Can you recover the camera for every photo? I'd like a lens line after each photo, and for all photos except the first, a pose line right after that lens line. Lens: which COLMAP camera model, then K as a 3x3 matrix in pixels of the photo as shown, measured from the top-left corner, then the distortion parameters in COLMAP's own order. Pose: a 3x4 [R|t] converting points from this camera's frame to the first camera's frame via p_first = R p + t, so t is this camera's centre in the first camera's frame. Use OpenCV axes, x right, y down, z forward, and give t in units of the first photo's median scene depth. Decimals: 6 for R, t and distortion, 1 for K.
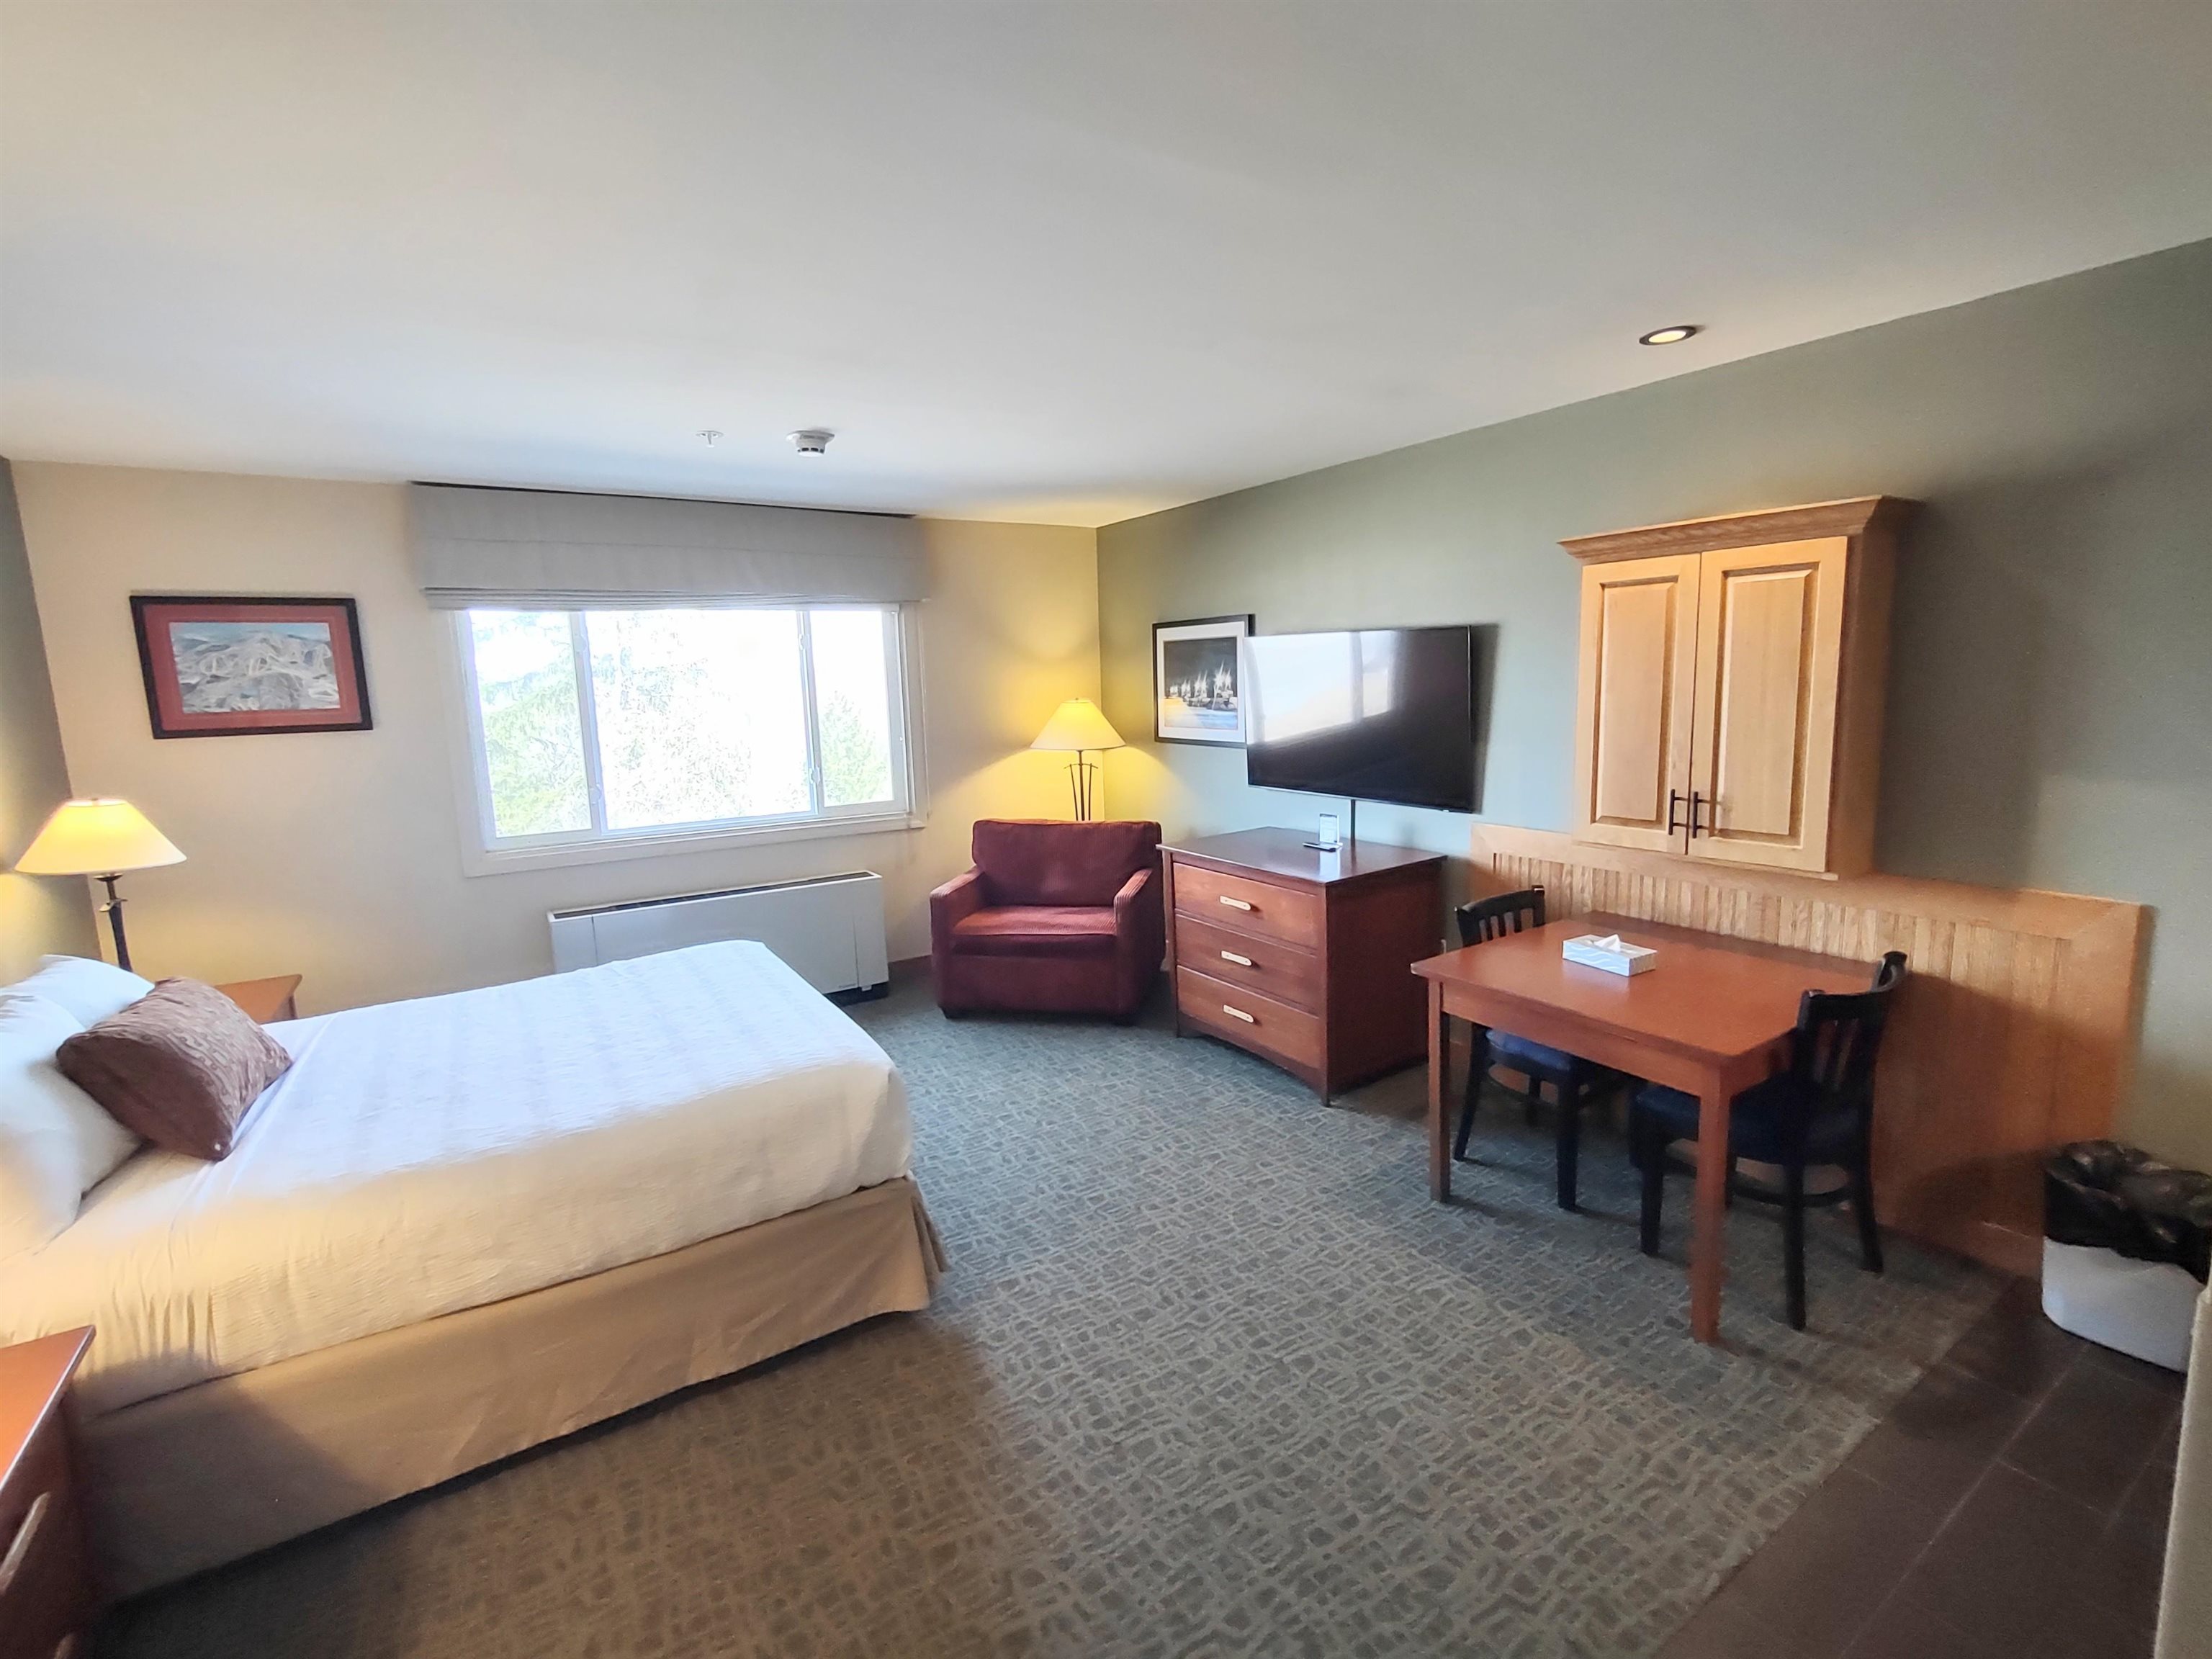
lens RADIAL K [[1006.0, 0, 1118.5], [0, 1006.0, 809.6], [0, 0, 1]] dist [0.001006, -0.001064]
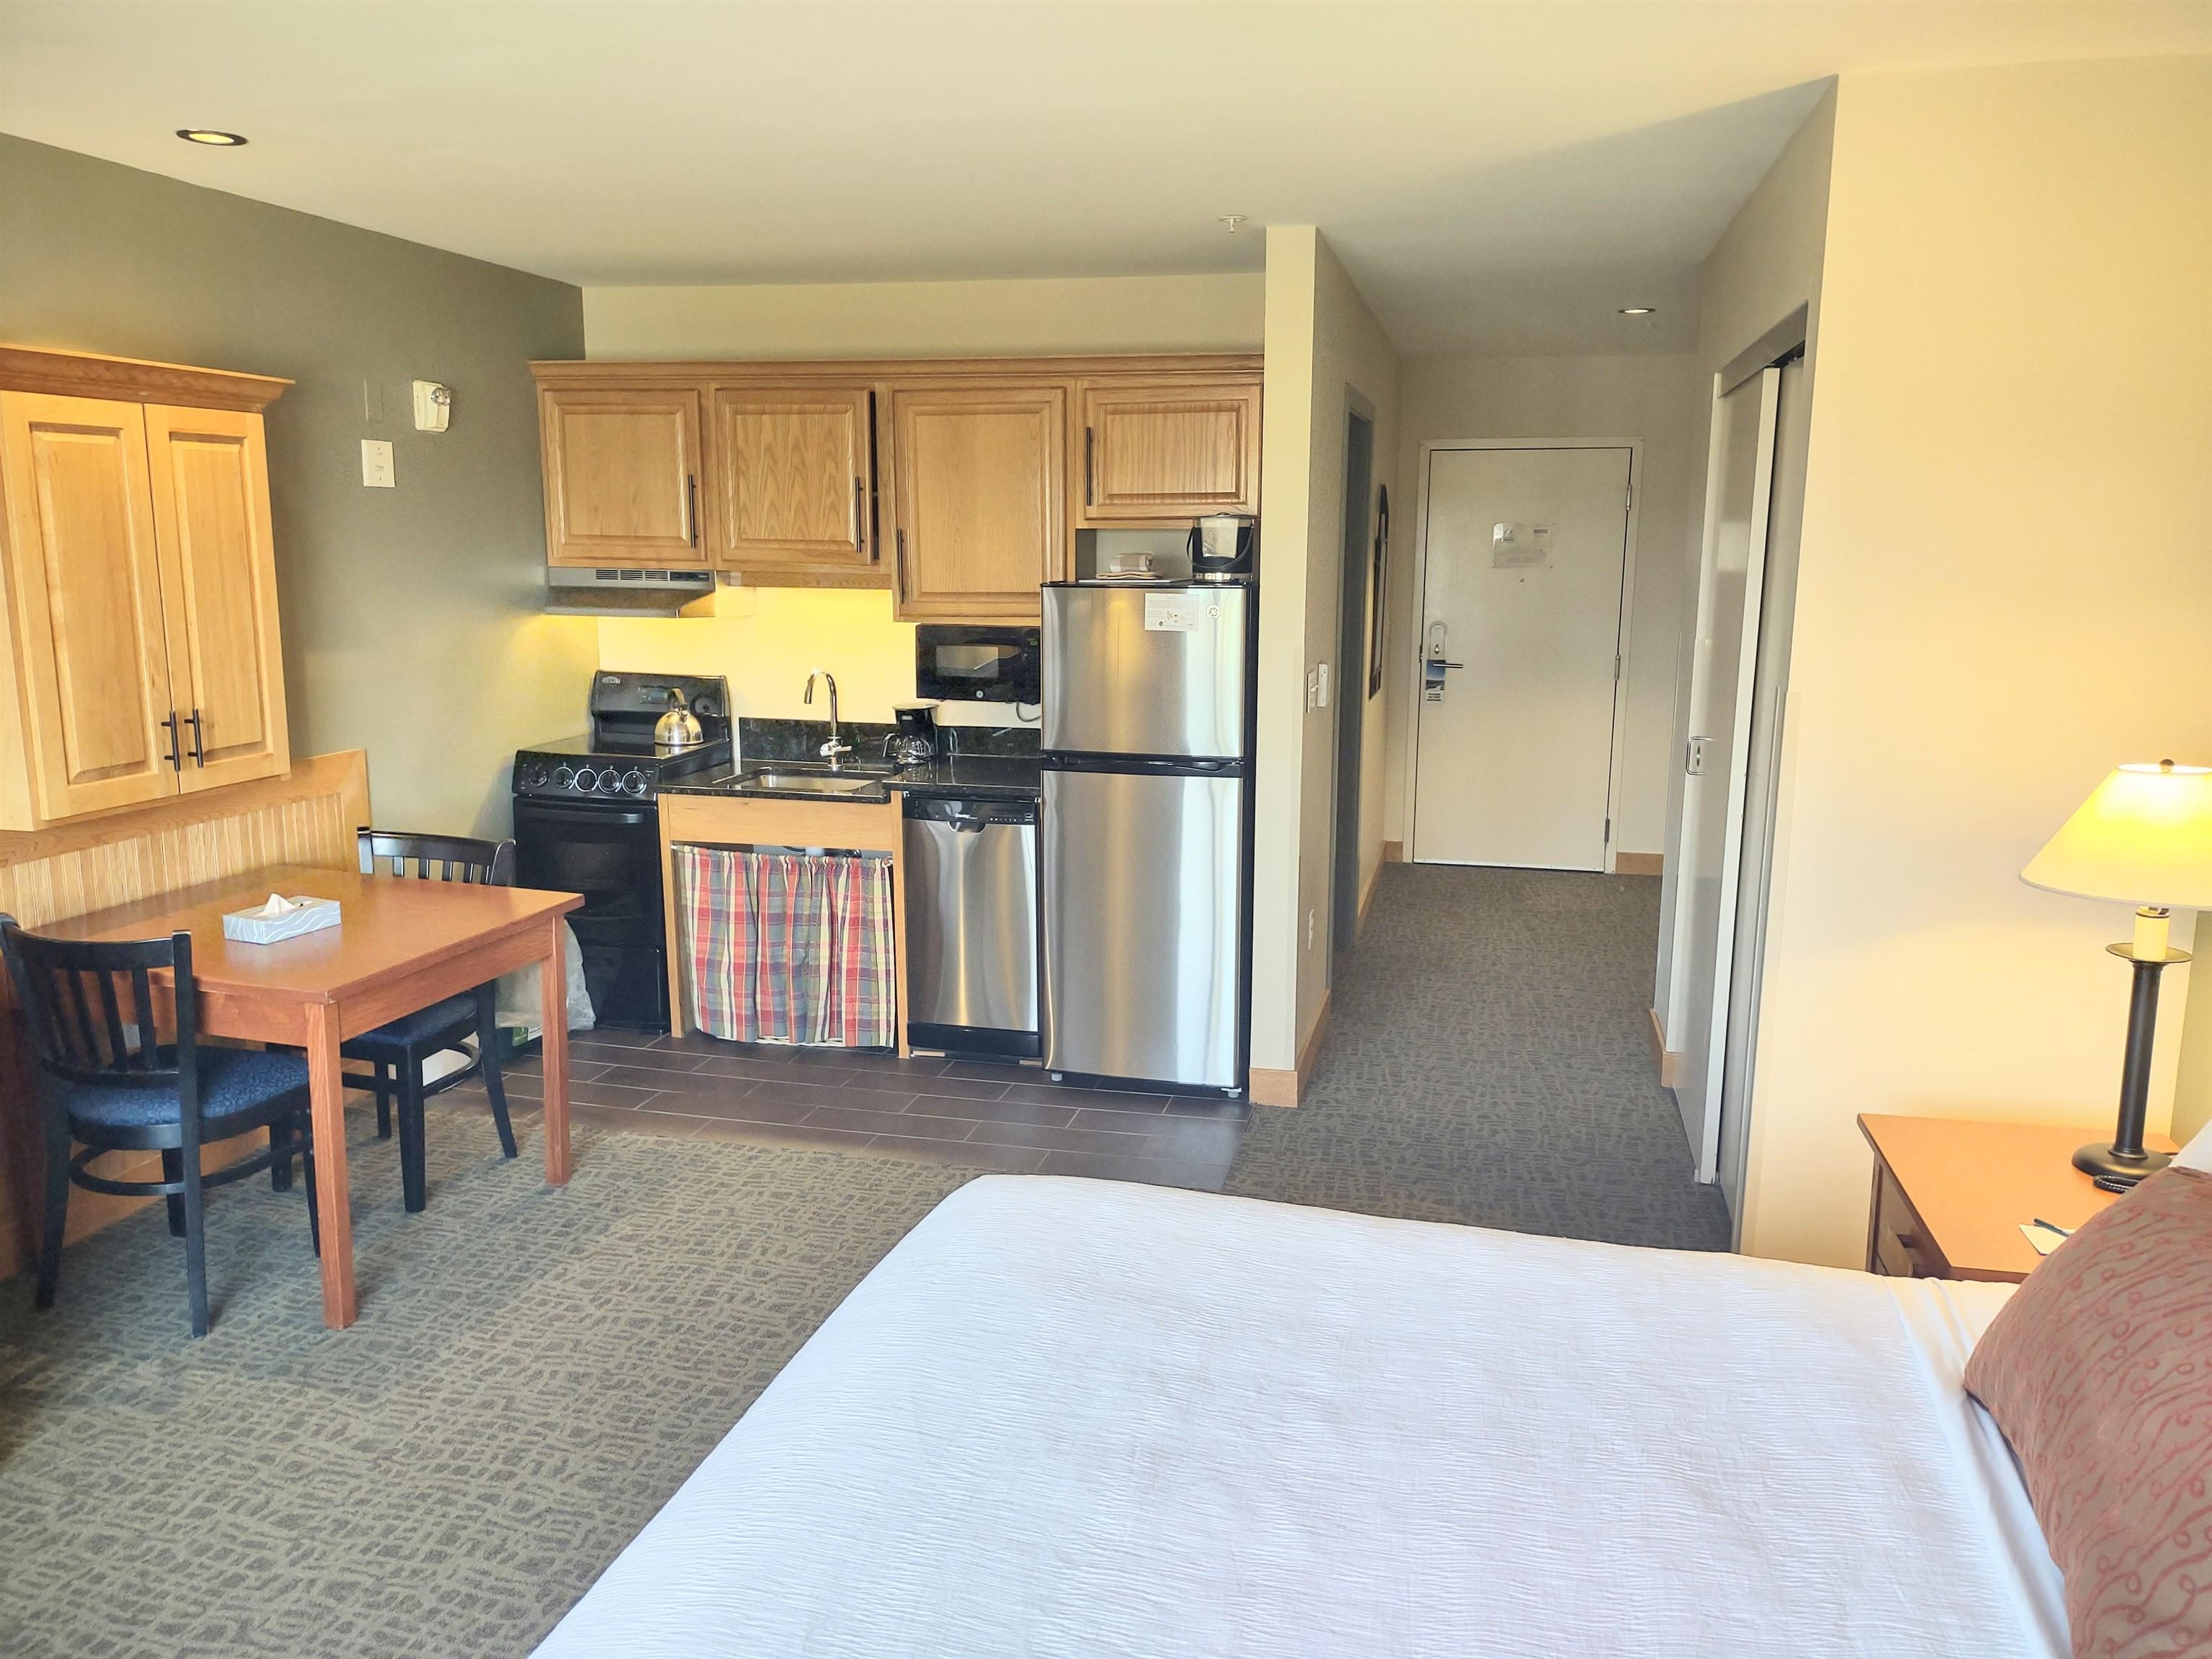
lens RADIAL K [[1648.8, 0, 1108.4], [0, 1648.8, 834.3], [0, 0, 1]] dist [0.059255, -0.061389]
pose [[-0.680927, -0.114074, 0.723412, -0.762915], [0.104413, 0.962582, 0.250070, -0.154501], [-0.724870, 0.245813, -0.643537, 1.175140]]
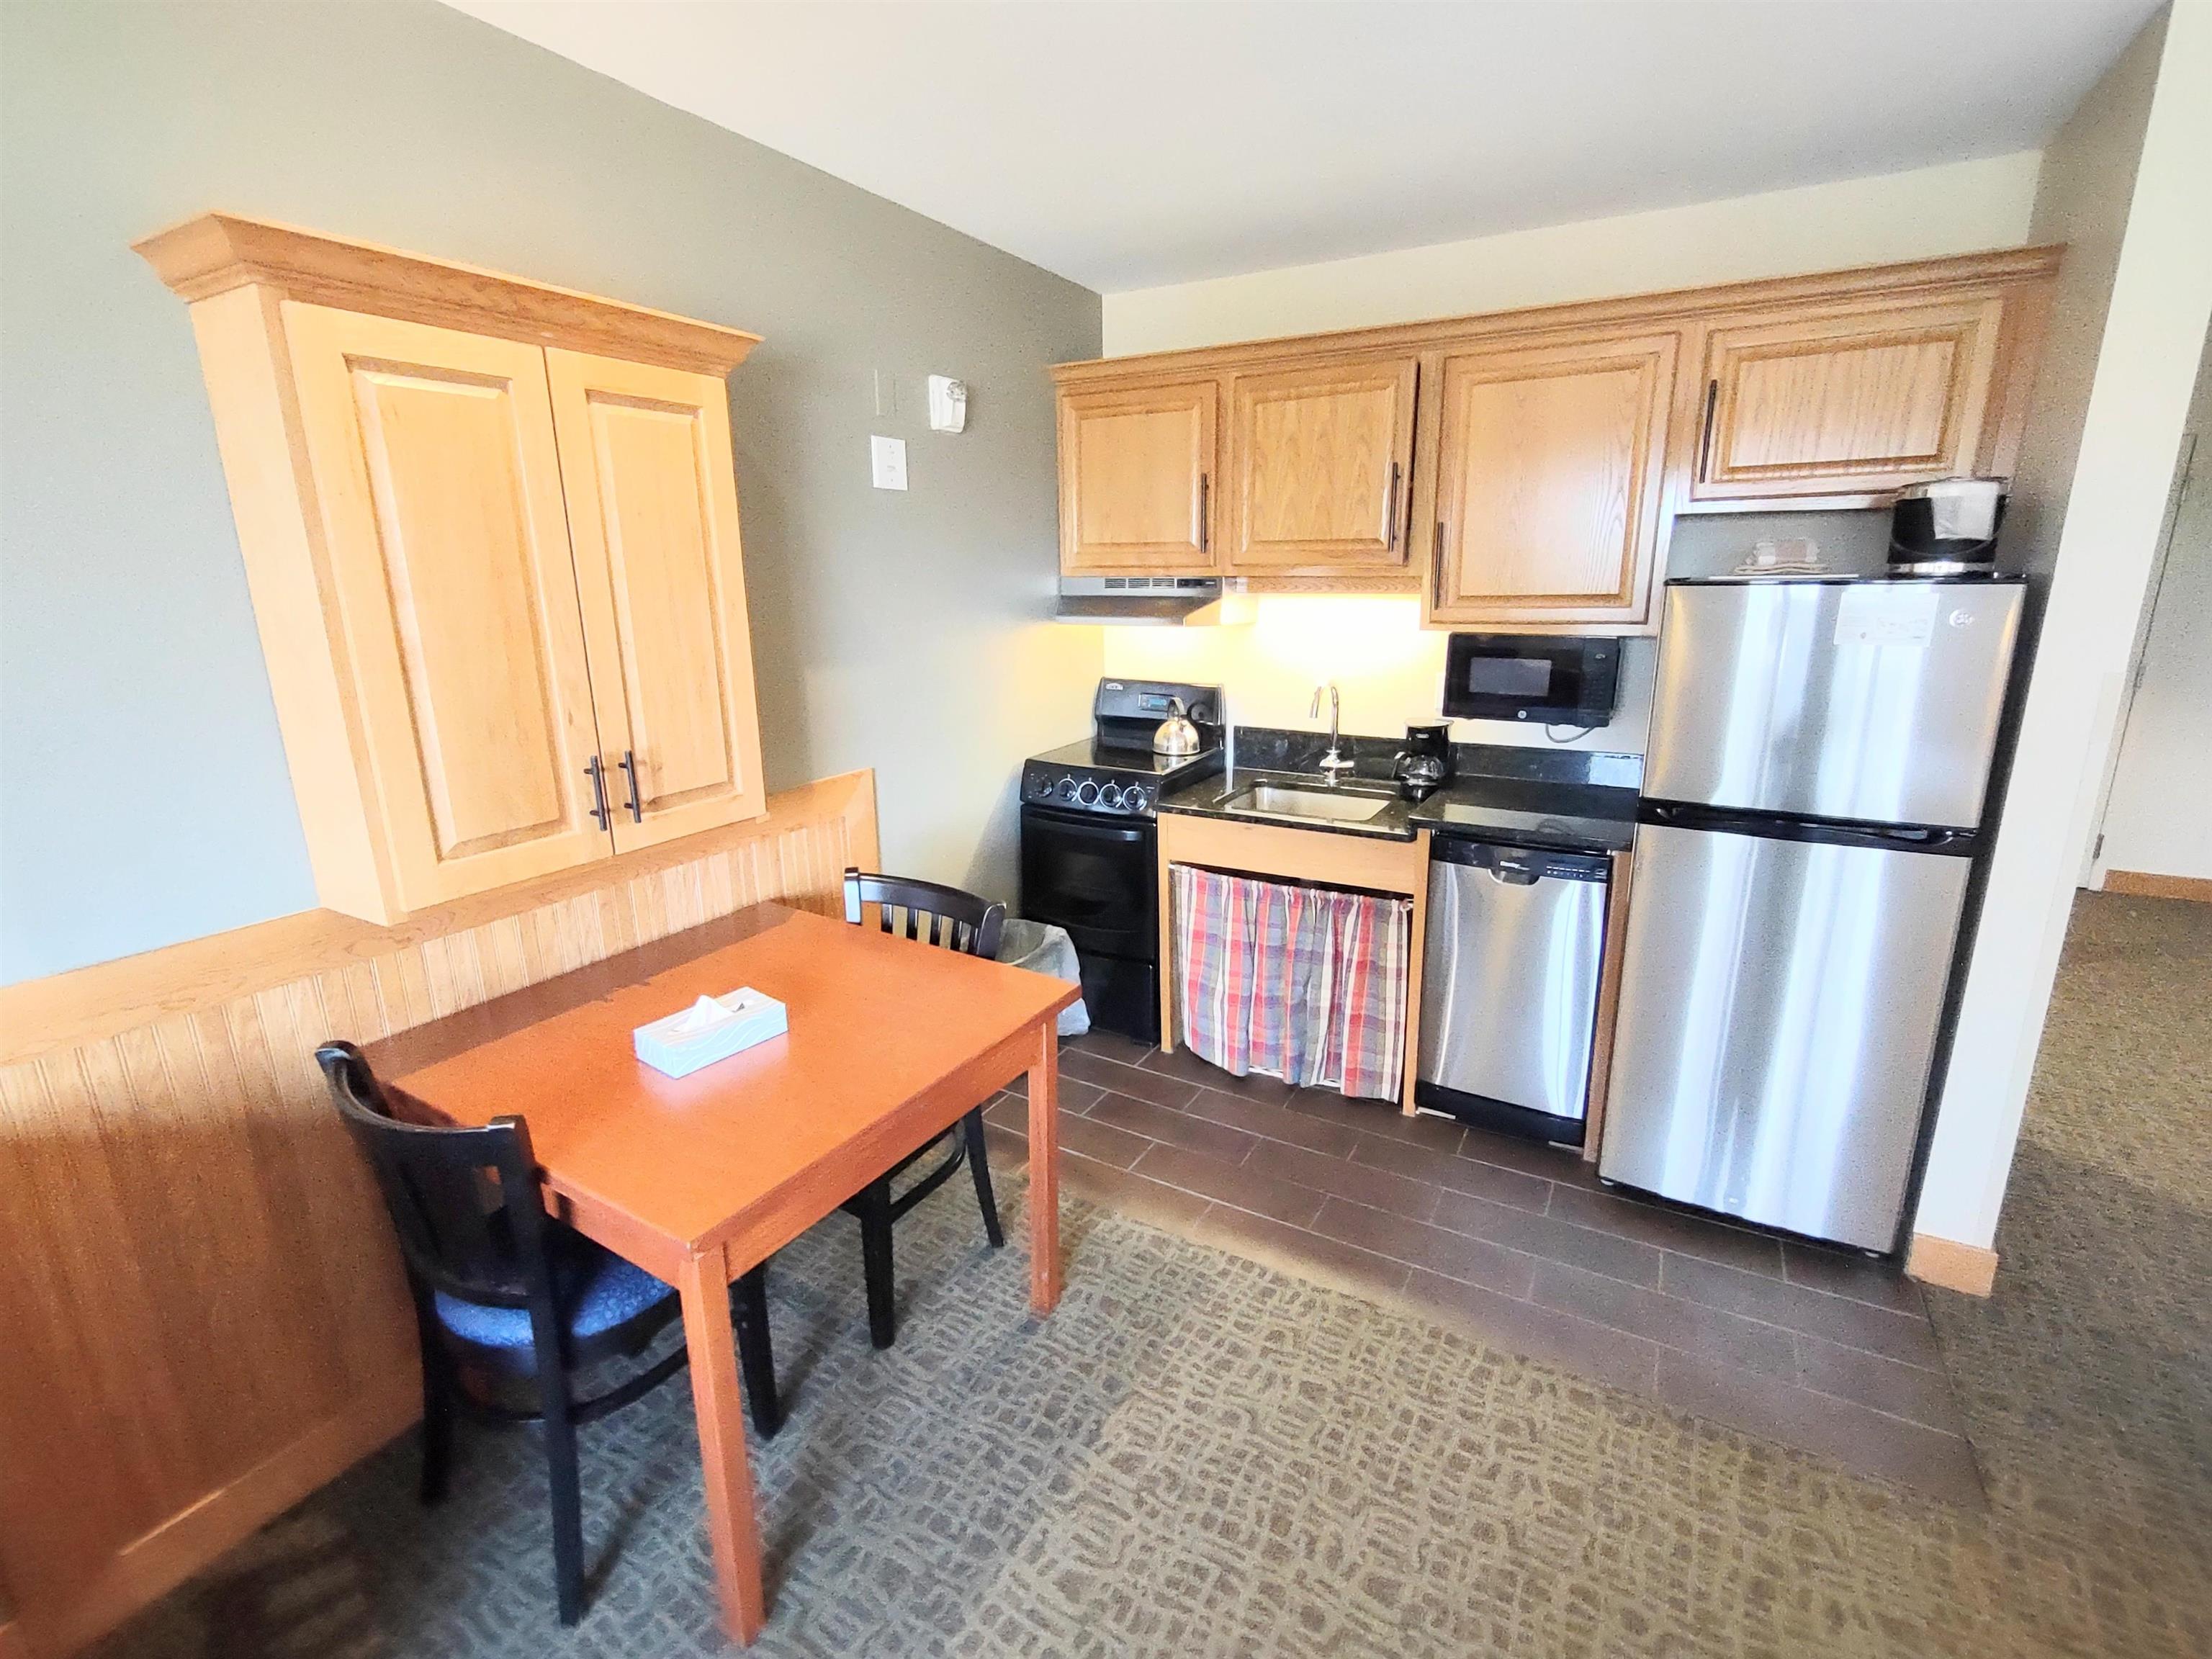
lens RADIAL K [[1006.0, 0, 1112.3], [0, 1006.0, 832.0], [0, 0, 1]] dist [0.001006, -0.001064]
pose [[-0.450906, -0.200813, 0.869689, -0.106129], [0.137458, 0.947116, 0.289958, -0.097807], [-0.881924, 0.250290, -0.399457, 0.869070]]
